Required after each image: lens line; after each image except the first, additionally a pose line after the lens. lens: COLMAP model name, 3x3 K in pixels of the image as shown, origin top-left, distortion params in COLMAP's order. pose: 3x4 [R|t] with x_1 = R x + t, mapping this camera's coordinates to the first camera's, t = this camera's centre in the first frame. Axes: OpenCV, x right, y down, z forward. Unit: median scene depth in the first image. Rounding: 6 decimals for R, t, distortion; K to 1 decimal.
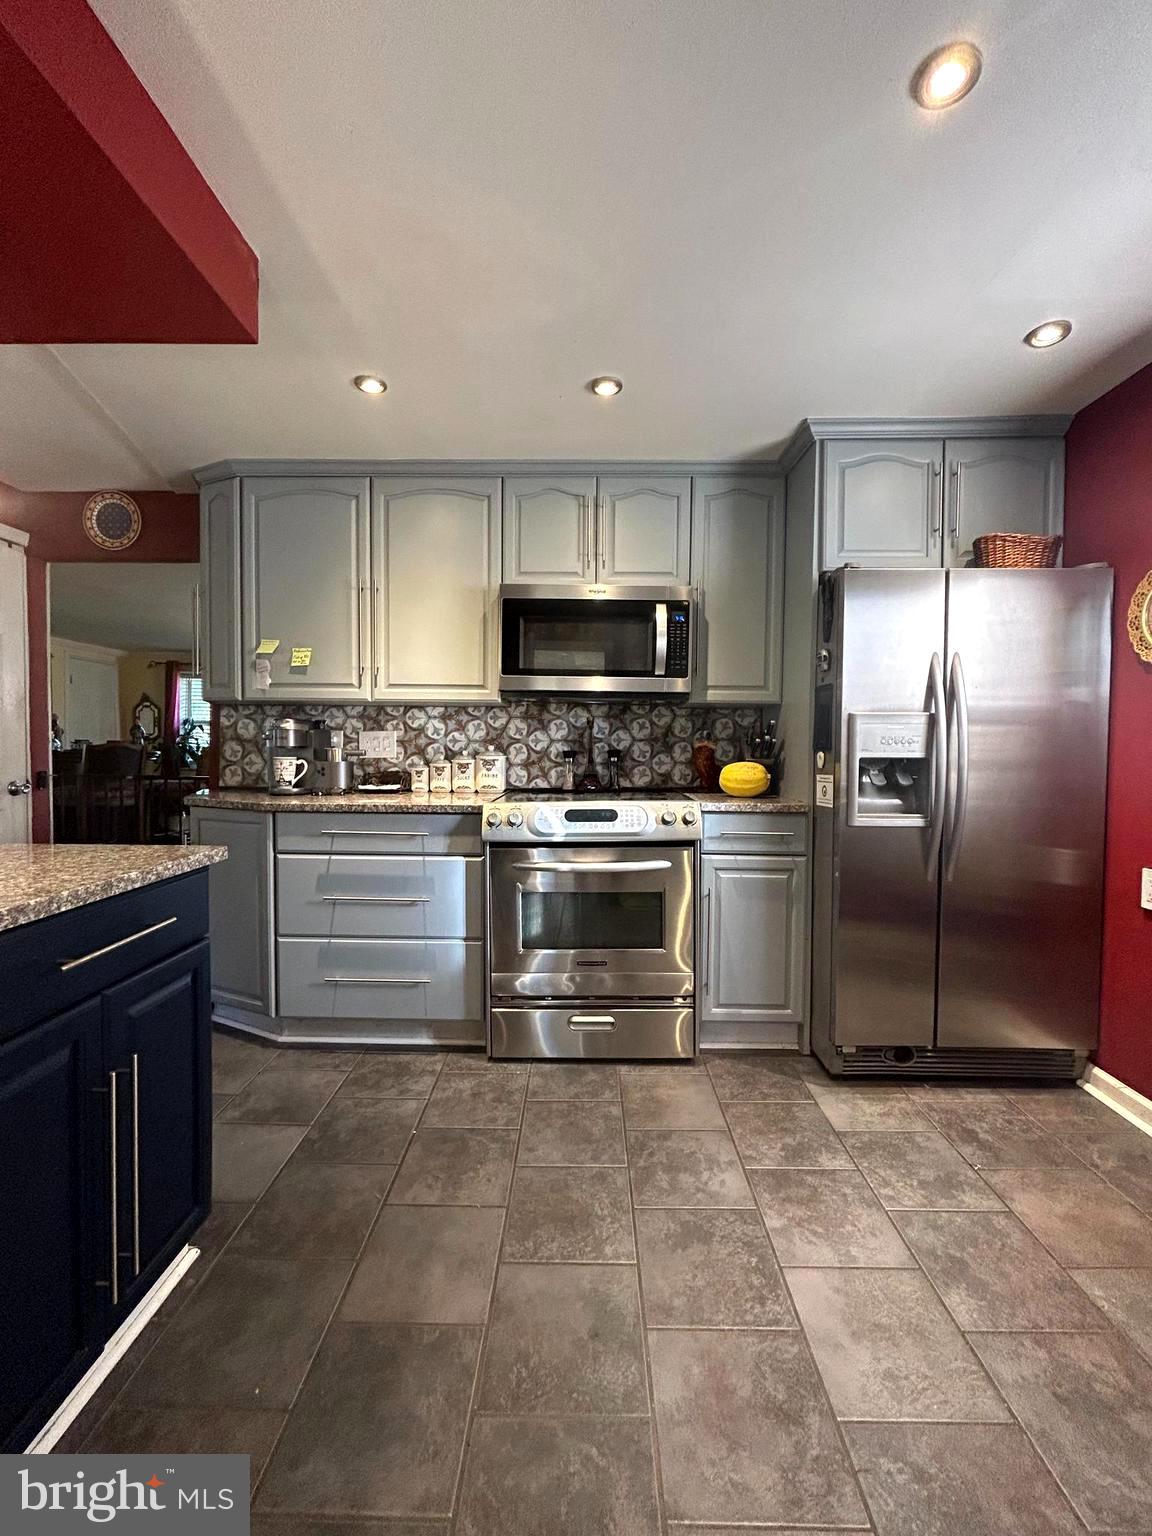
lens RADIAL K [[618.7, 0, 572.8], [0, 618.7, 766.8], [0, 0, 1]] dist [-0.003460, 0.001252]
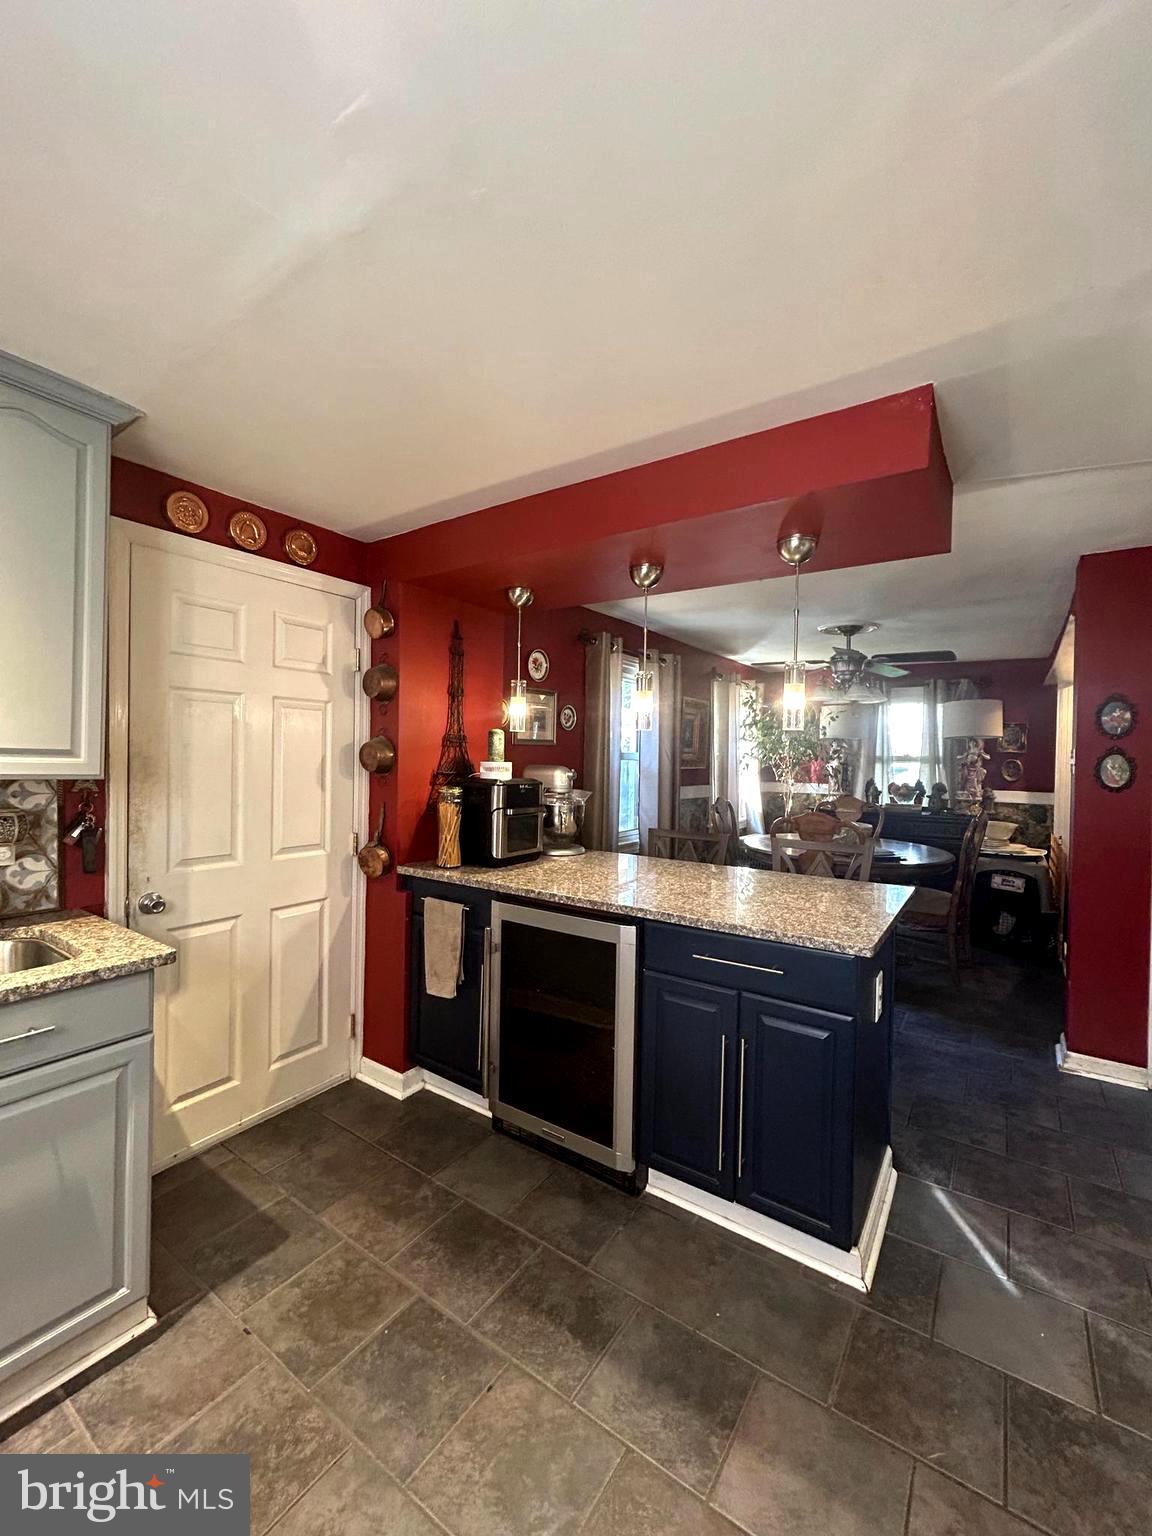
lens RADIAL K [[618.7, 0, 574.9], [0, 618.7, 770.6], [0, 0, 1]] dist [-0.003460, 0.001252]
pose [[-0.551761, -0.004147, -0.833992, 0.838300], [-0.050719, 0.998304, 0.028591, -0.243306], [0.832458, 0.058075, -0.551036, 1.428011]]
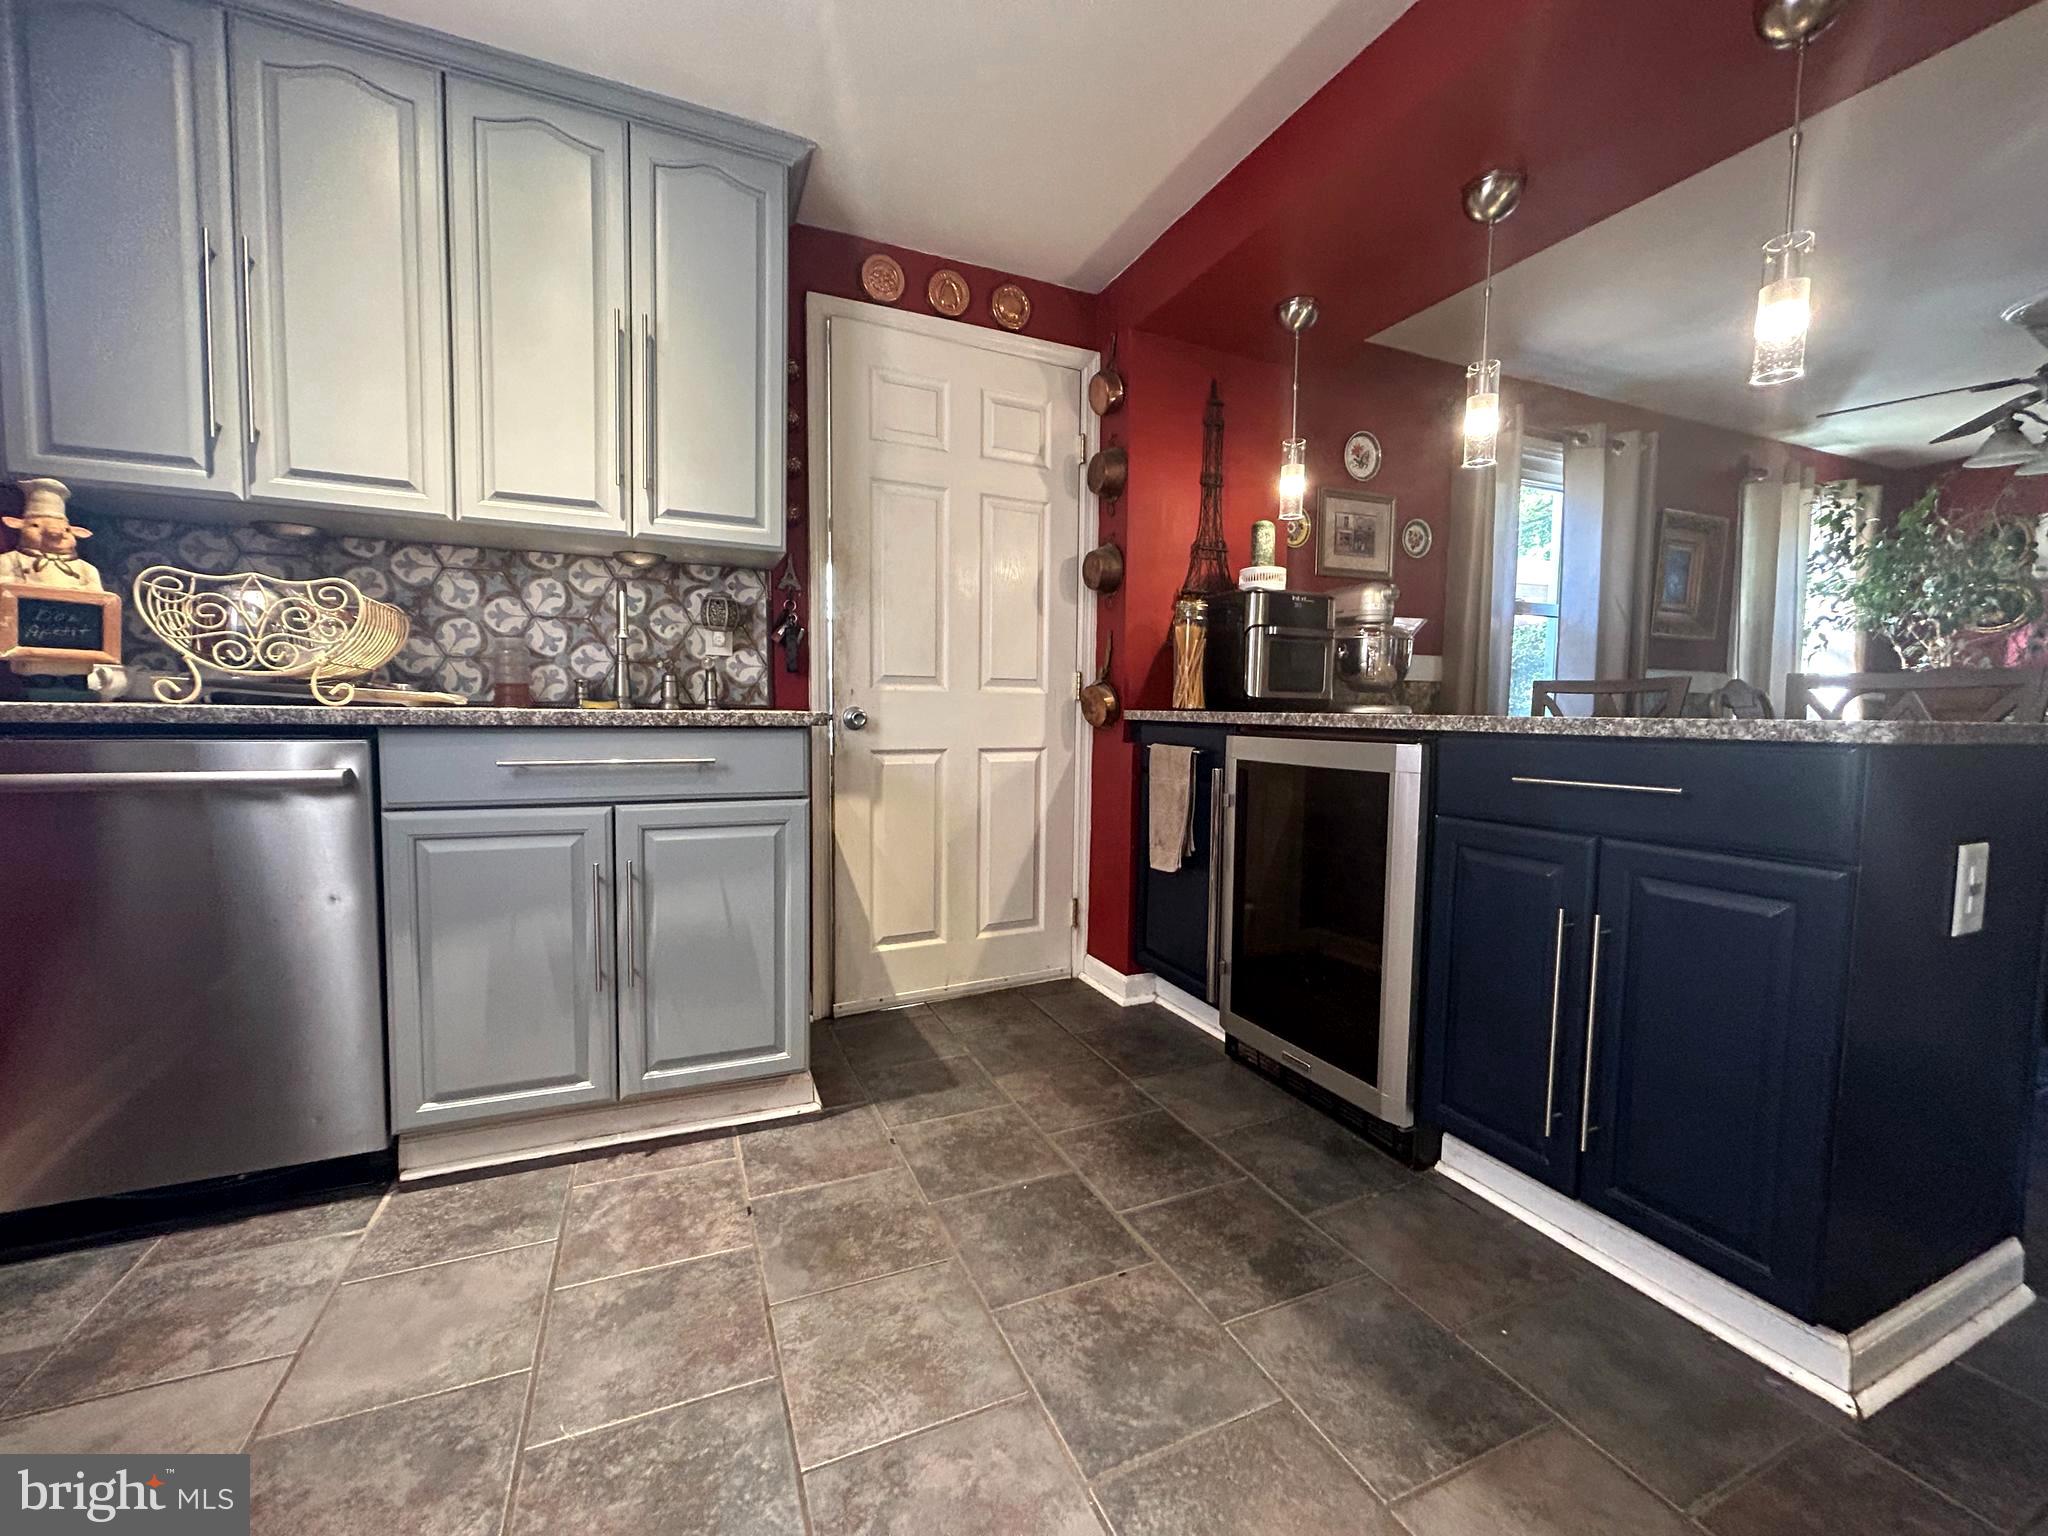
lens RADIAL K [[824.9, 0, 1024.3], [0, 824.9, 768.6], [0, 0, 1]] dist [-0.003460, 0.001252]
pose [[-0.903774, 0.011500, -0.427855, 0.557003], [-0.033998, 0.994552, 0.098546, 0.153402], [0.426657, 0.103609, -0.898459, 1.649999]]
